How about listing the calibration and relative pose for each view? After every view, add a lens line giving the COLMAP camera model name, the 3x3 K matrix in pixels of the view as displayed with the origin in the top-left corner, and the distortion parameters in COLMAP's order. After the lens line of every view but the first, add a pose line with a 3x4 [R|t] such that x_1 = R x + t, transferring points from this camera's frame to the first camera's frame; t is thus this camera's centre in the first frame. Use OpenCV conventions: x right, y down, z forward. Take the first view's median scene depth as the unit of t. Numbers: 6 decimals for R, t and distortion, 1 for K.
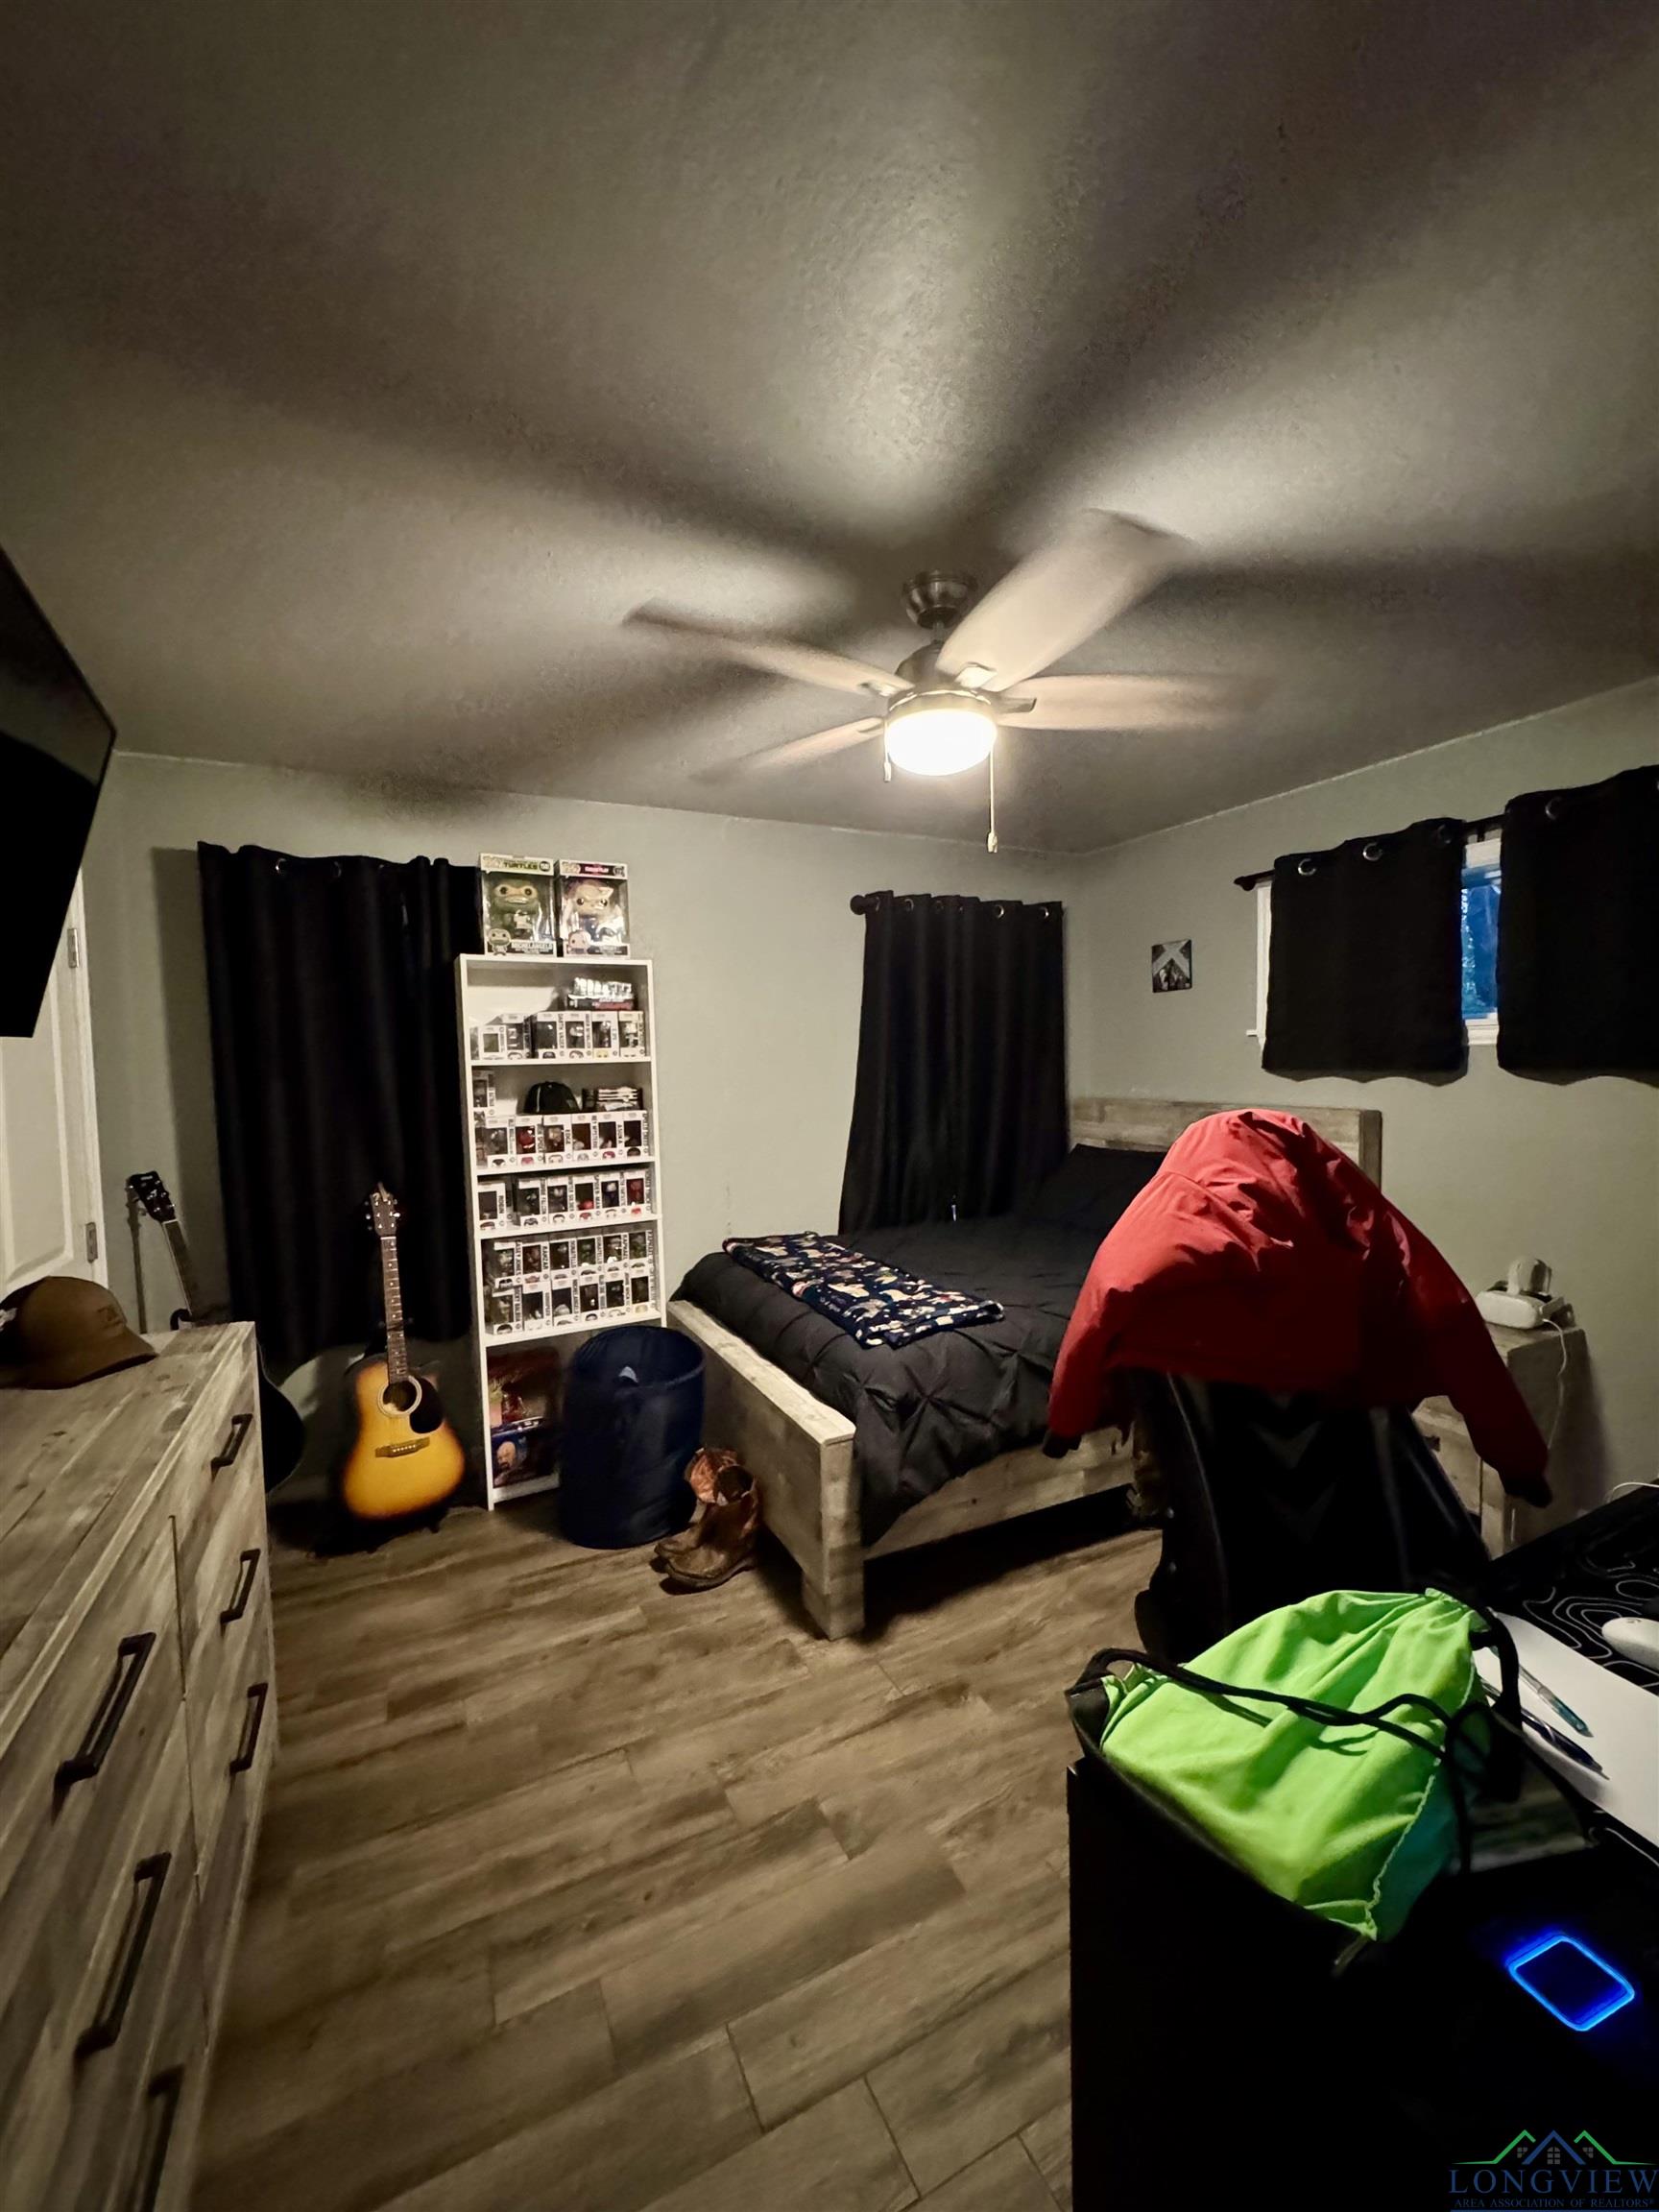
lens RADIAL K [[885.0, 0, 829.5], [0, 885.0, 1106.0], [0, 0, 1]] dist [0.001306, 0.000187]
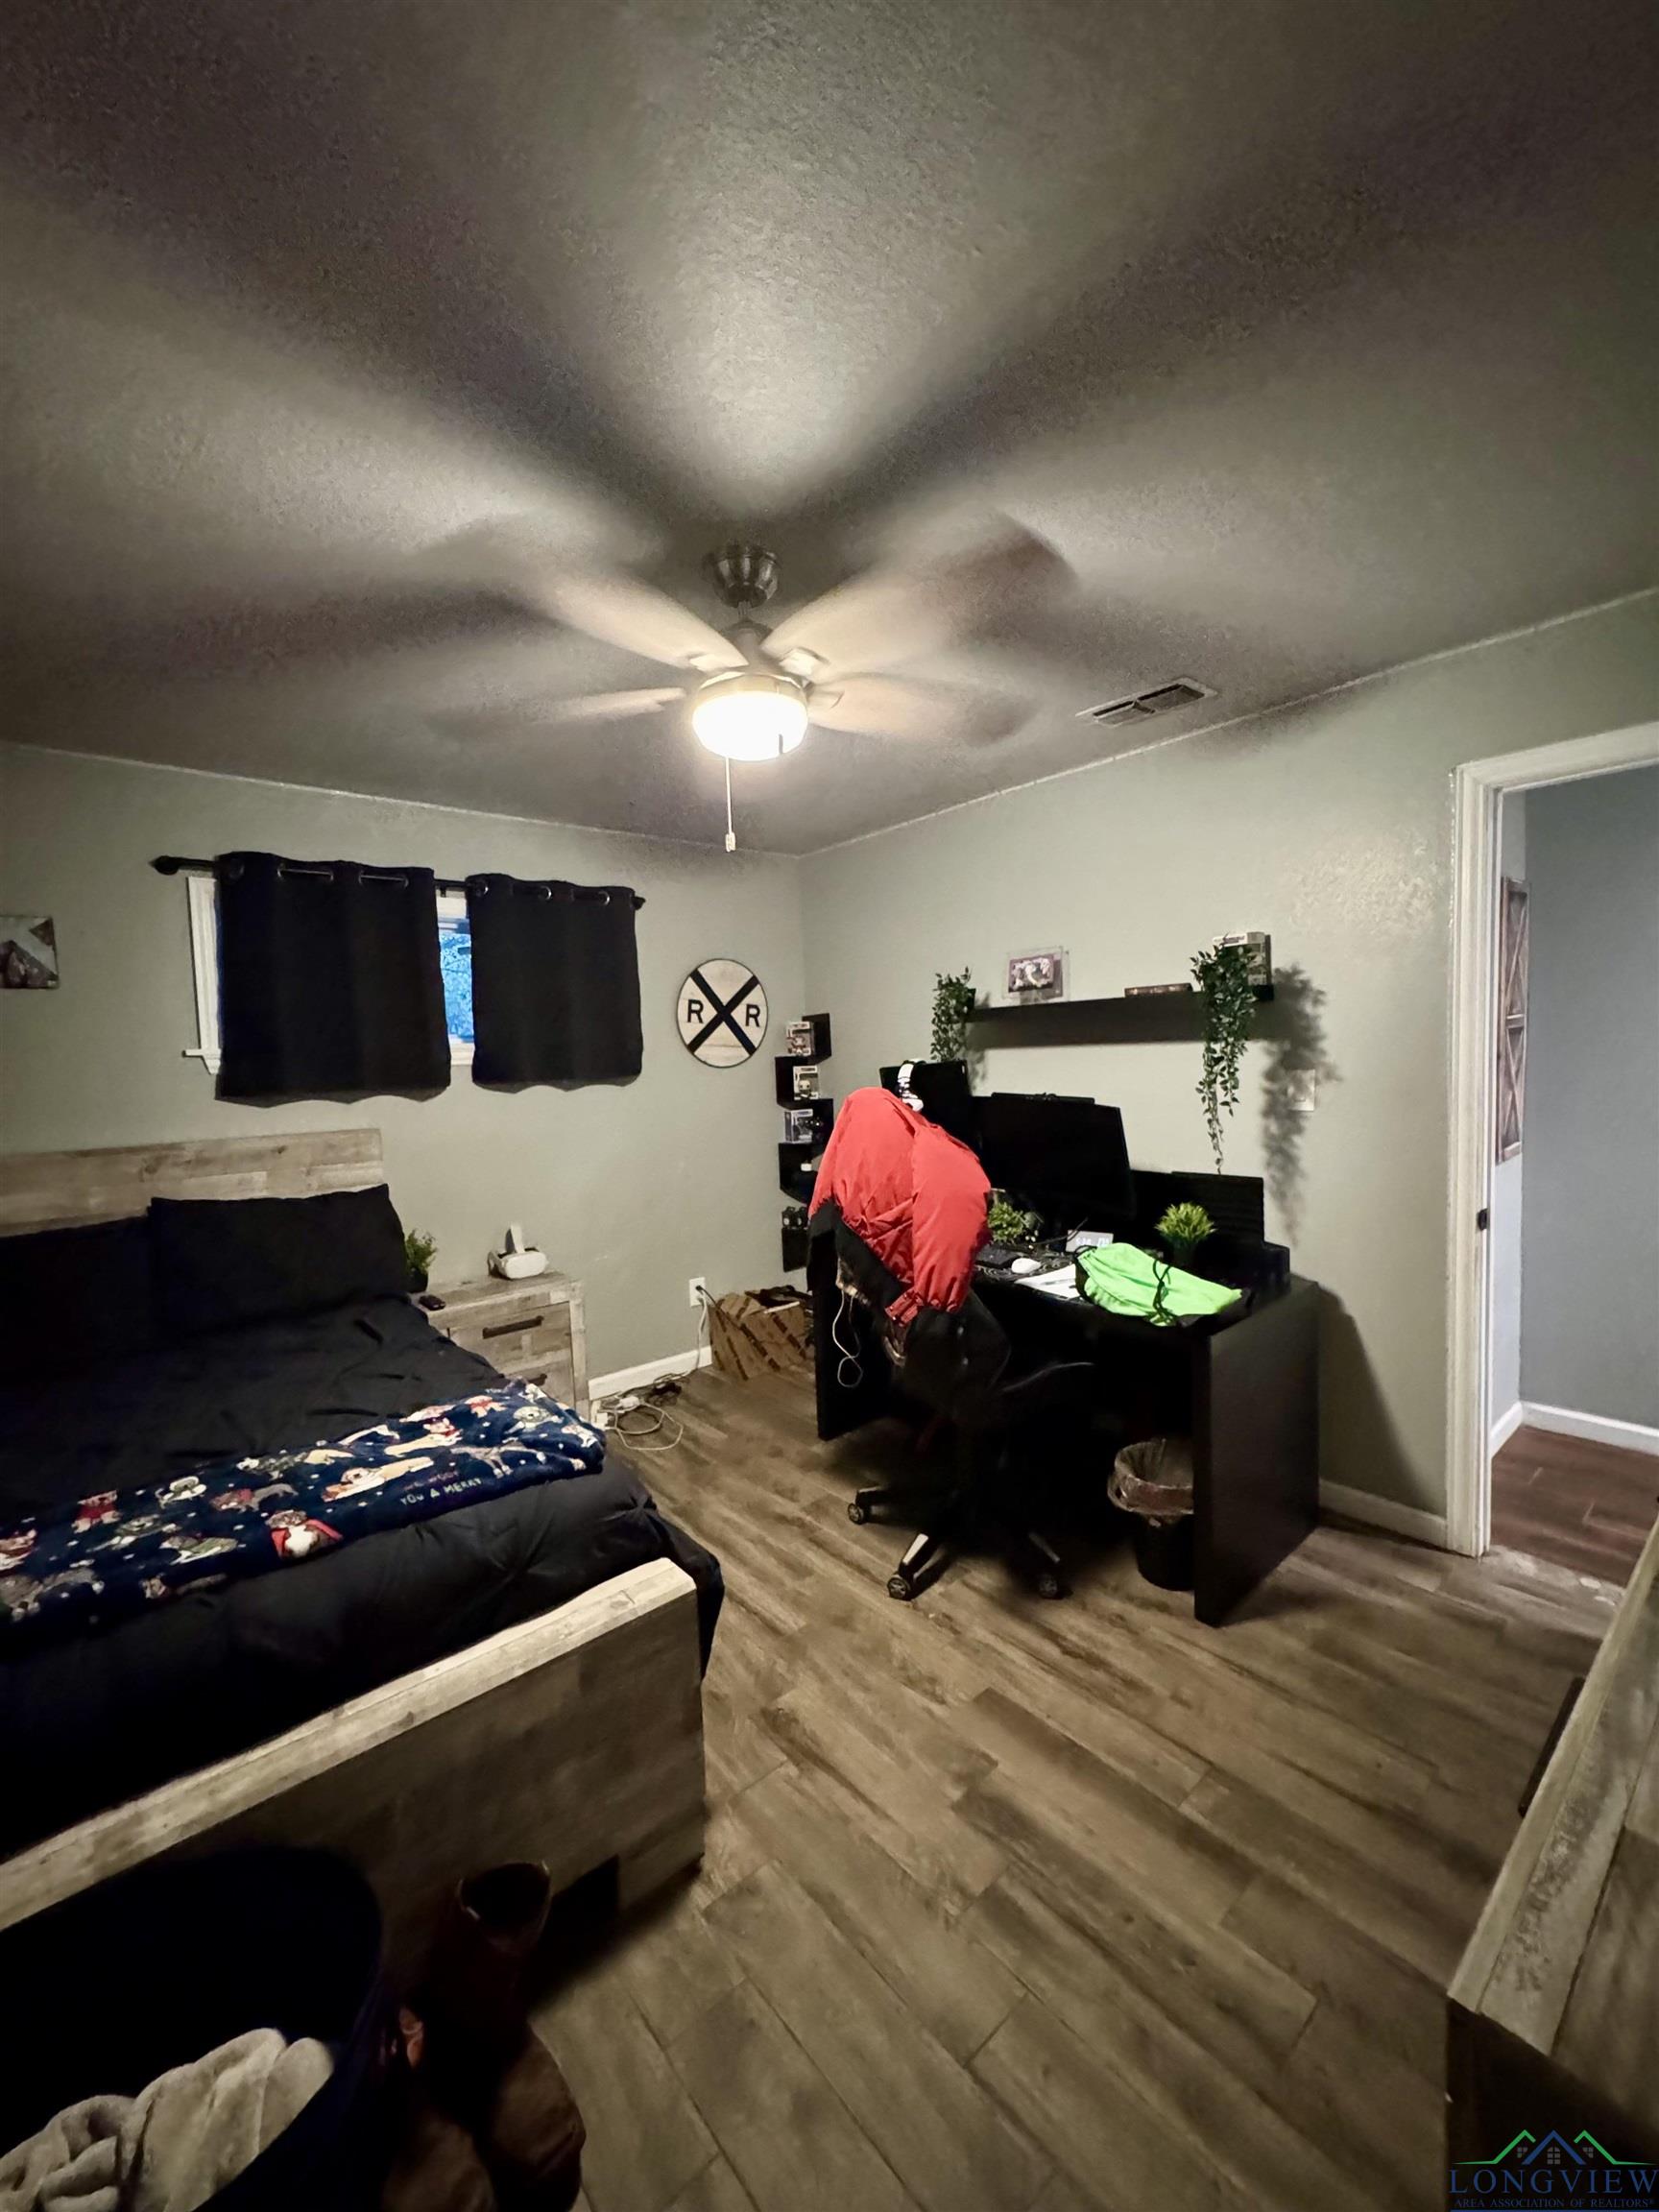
lens RADIAL K [[879.1, 0, 829.5], [0, 879.1, 1106.0], [0, 0, 1]] dist [-0.021234, 0.010163]
pose [[-0.246132, -0.028039, 0.968831, -0.806519], [0.091246, 0.994472, 0.051962, -0.041527], [-0.964932, 0.101191, -0.242212, 1.160838]]
